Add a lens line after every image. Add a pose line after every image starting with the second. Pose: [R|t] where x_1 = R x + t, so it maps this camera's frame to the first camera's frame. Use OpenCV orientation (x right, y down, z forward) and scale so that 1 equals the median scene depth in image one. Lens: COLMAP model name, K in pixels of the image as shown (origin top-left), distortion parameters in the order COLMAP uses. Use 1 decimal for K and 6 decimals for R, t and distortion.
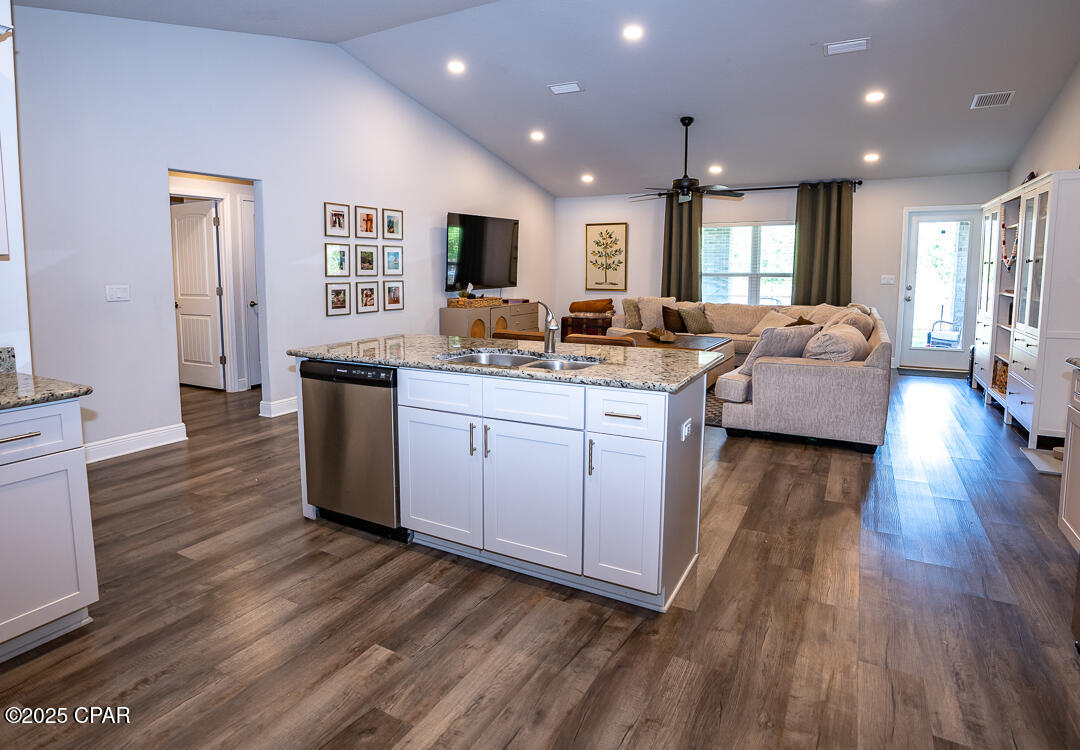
lens RADIAL K [[615.7, 0, 498.3], [0, 615.7, 329.9], [0, 0, 1]] dist [-0.073003, 0.034335]
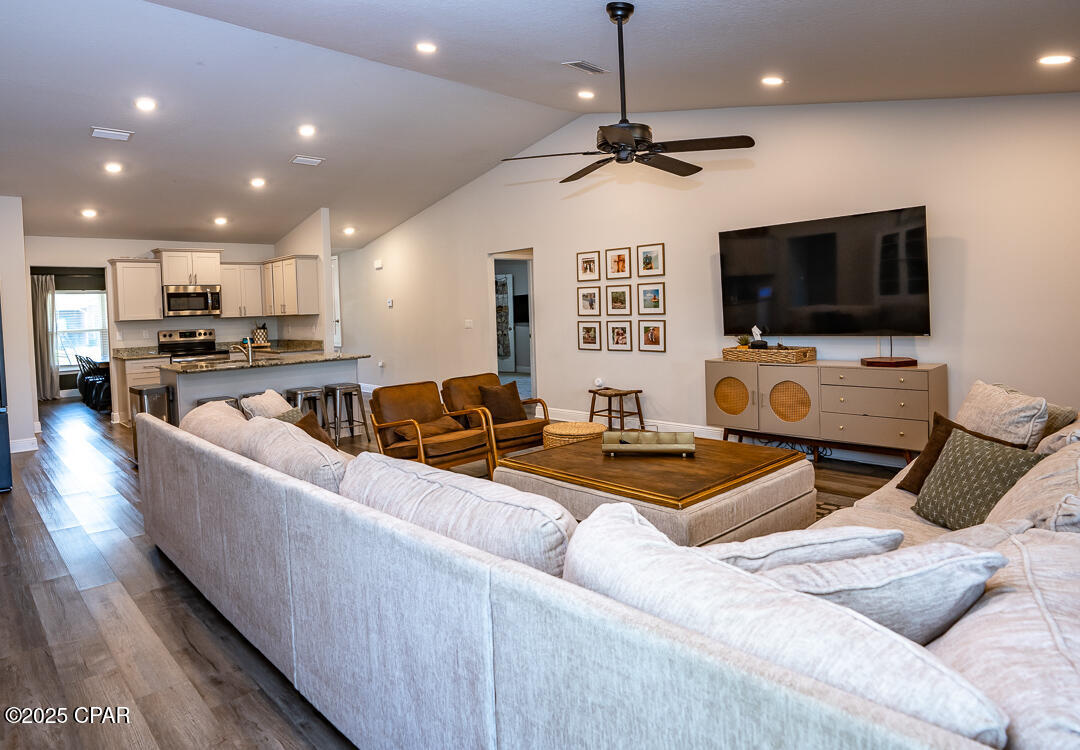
lens RADIAL K [[647.6, 0, 495.2], [0, 647.6, 337.7], [0, 0, 1]] dist [-0.038687, -0.000043]
pose [[-0.306597, 0.057098, -0.950125, 0.831630], [-0.059880, 0.995065, 0.079121, -0.116391], [0.949954, 0.081152, -0.301665, 1.066643]]
